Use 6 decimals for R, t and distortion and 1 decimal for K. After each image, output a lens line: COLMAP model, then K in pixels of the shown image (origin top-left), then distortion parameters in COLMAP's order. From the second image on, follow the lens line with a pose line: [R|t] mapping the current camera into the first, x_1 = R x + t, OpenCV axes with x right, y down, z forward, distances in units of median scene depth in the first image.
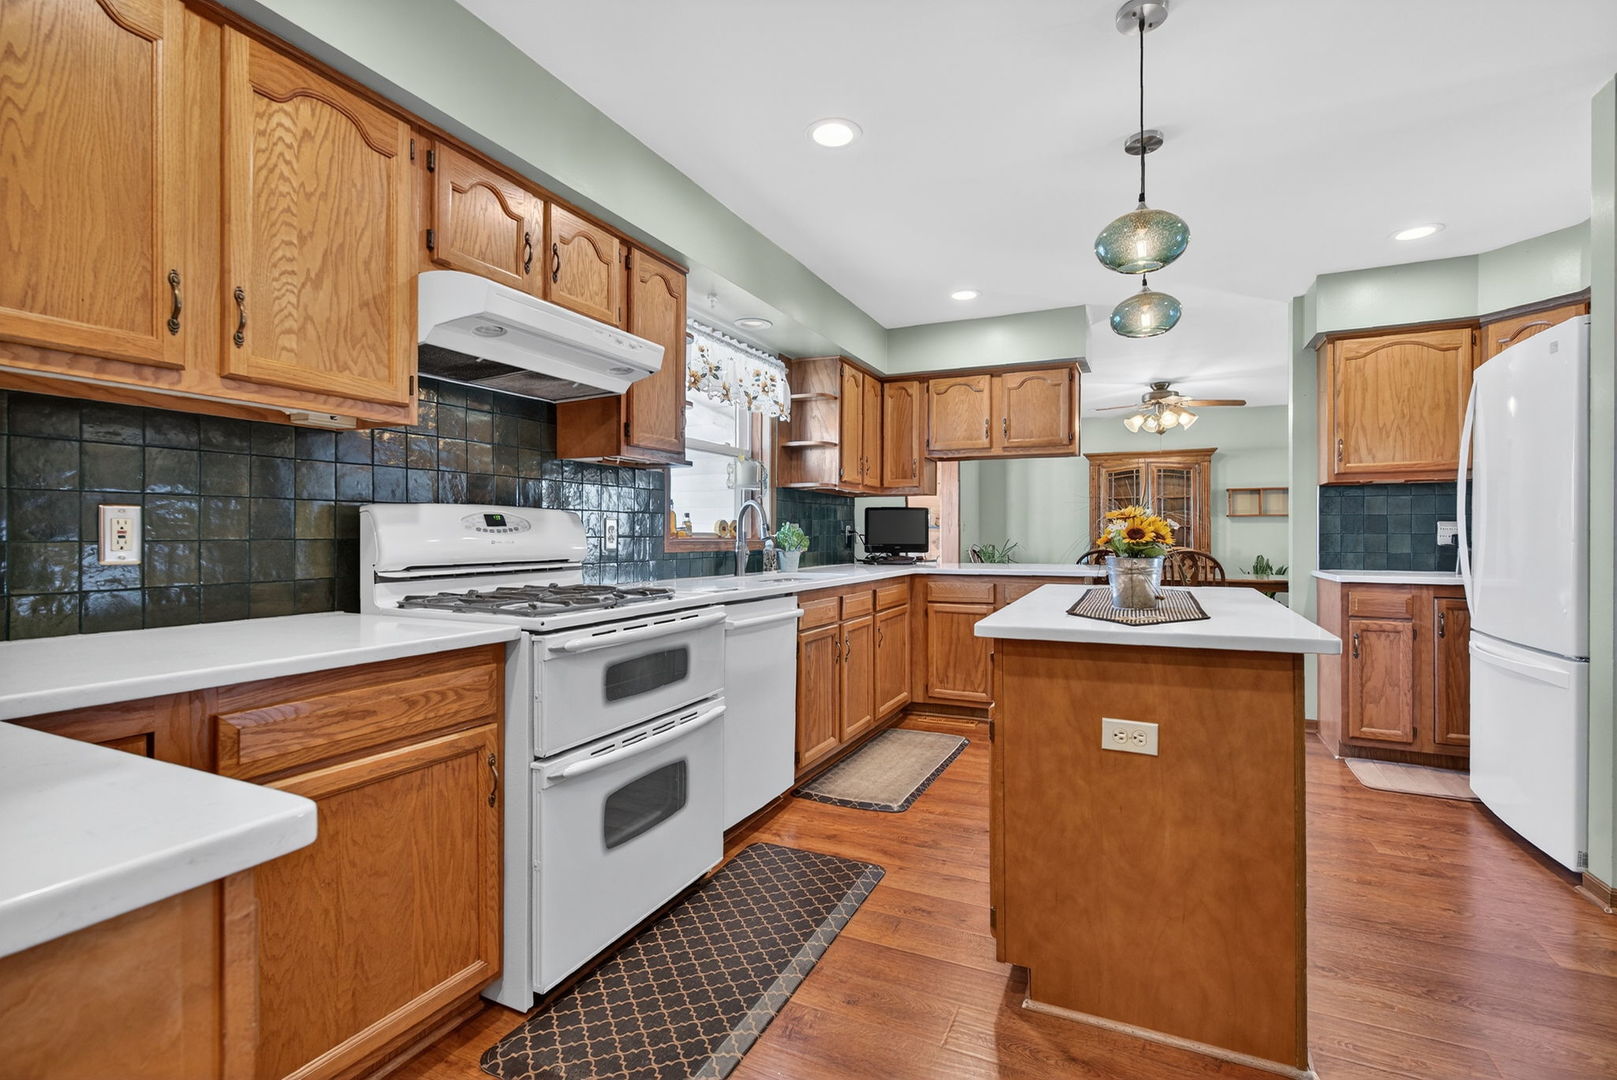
lens RADIAL K [[740.8, 0, 811.1], [0, 740.8, 535.5], [0, 0, 1]] dist [0.001769, -0.000309]
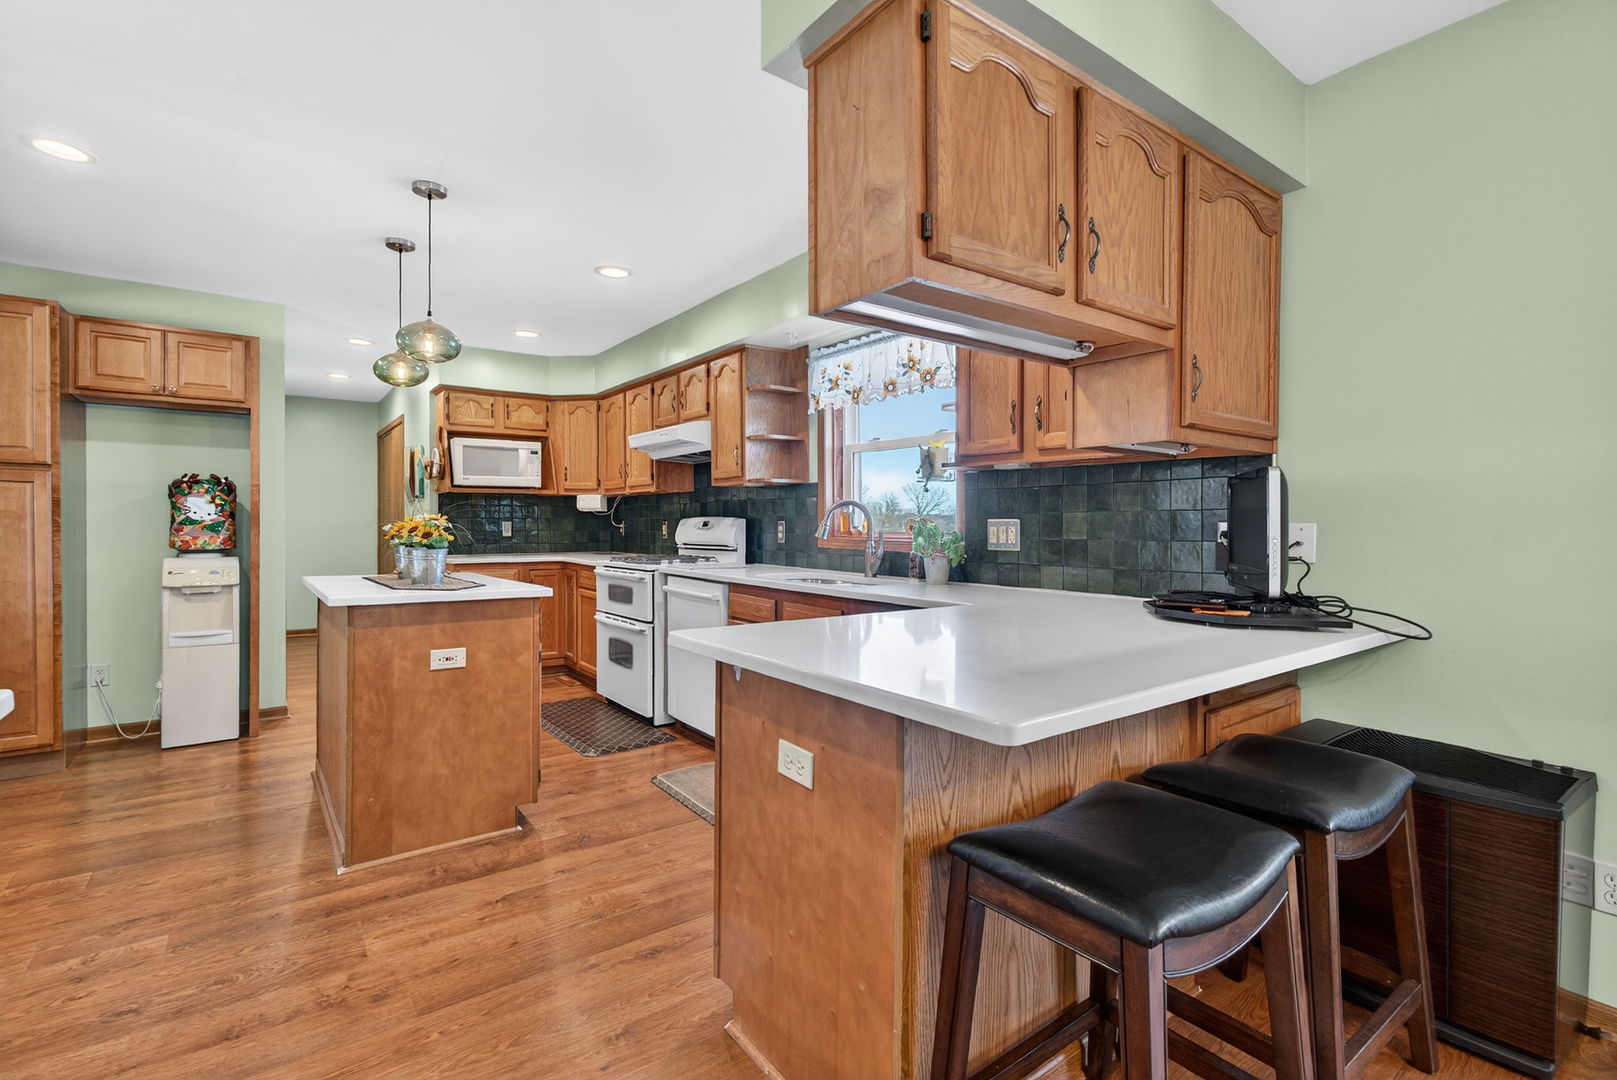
lens RADIAL K [[740.8, 0, 808.4], [0, 740.8, 532.2], [0, 0, 1]] dist [0.001769, -0.000309]
pose [[-0.462344, 0.004851, -0.886688, 1.168865], [-0.005449, 0.999951, 0.008312, -0.014917], [0.886684, 0.008675, -0.462294, 2.005678]]
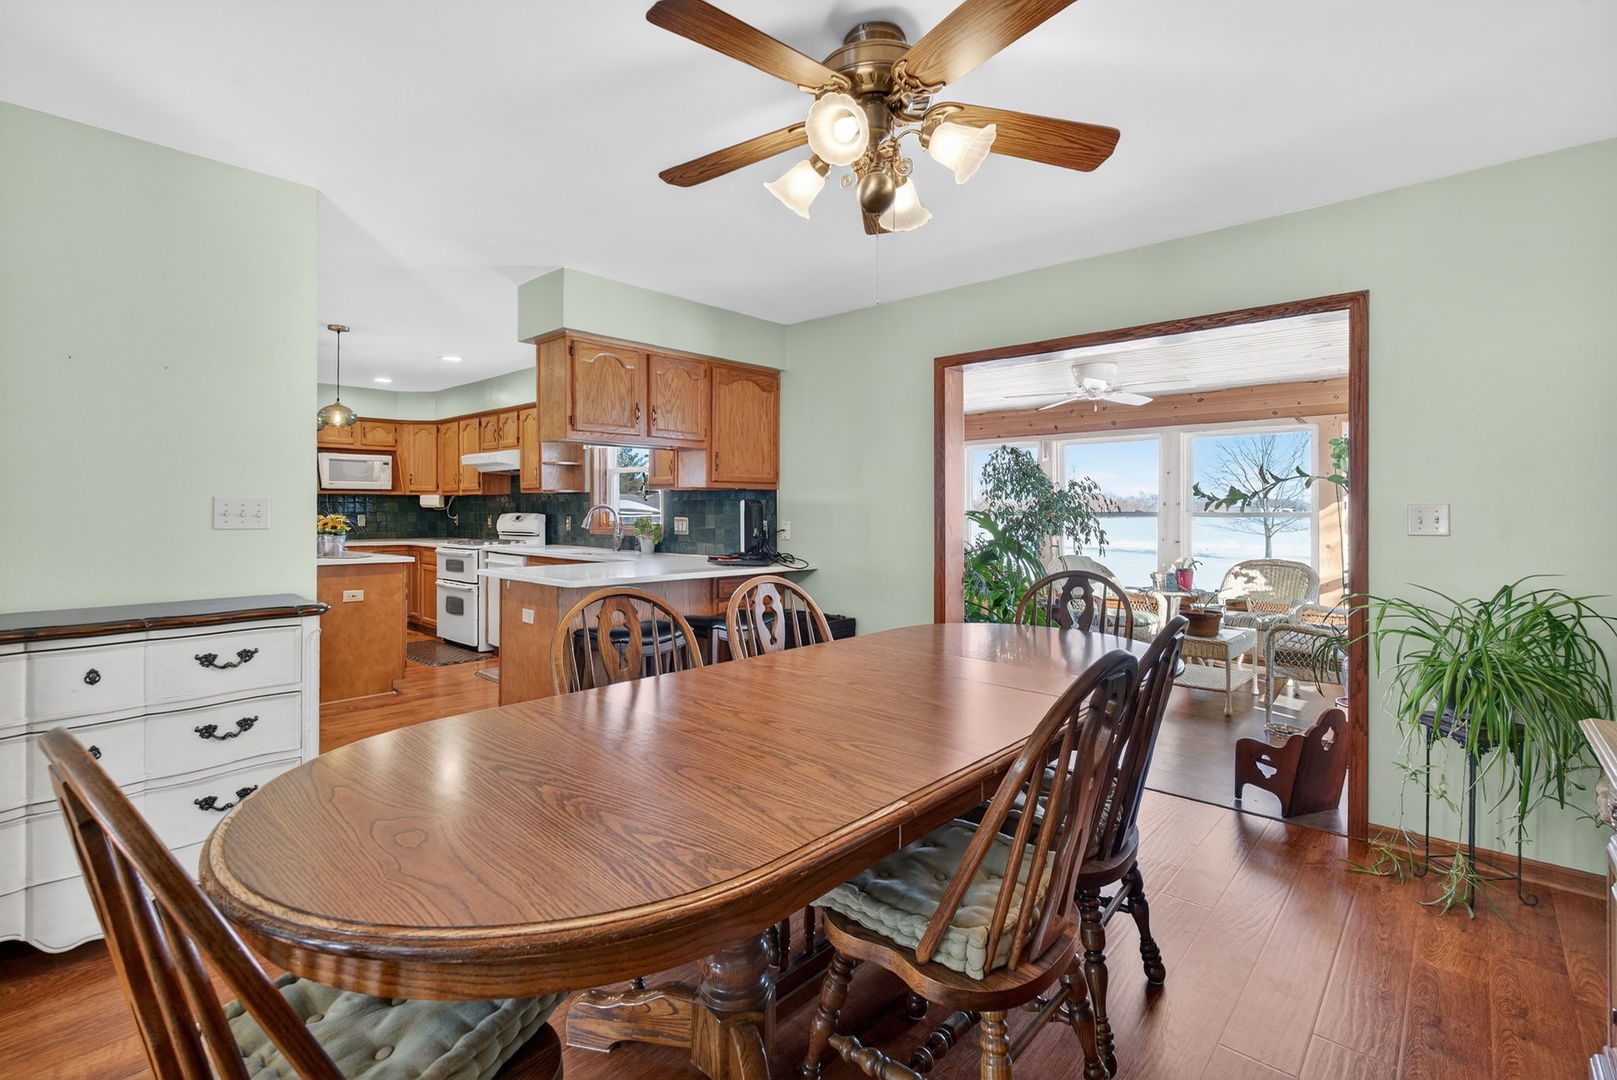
lens RADIAL K [[740.8, 0, 805.7], [0, 740.8, 507.3], [0, 0, 1]] dist [0.001769, -0.000309]
pose [[-0.280920, -0.007955, -0.959698, 1.943263], [-0.005735, 0.999962, -0.006610, -0.044964], [0.959714, 0.003647, -0.280955, 2.687687]]
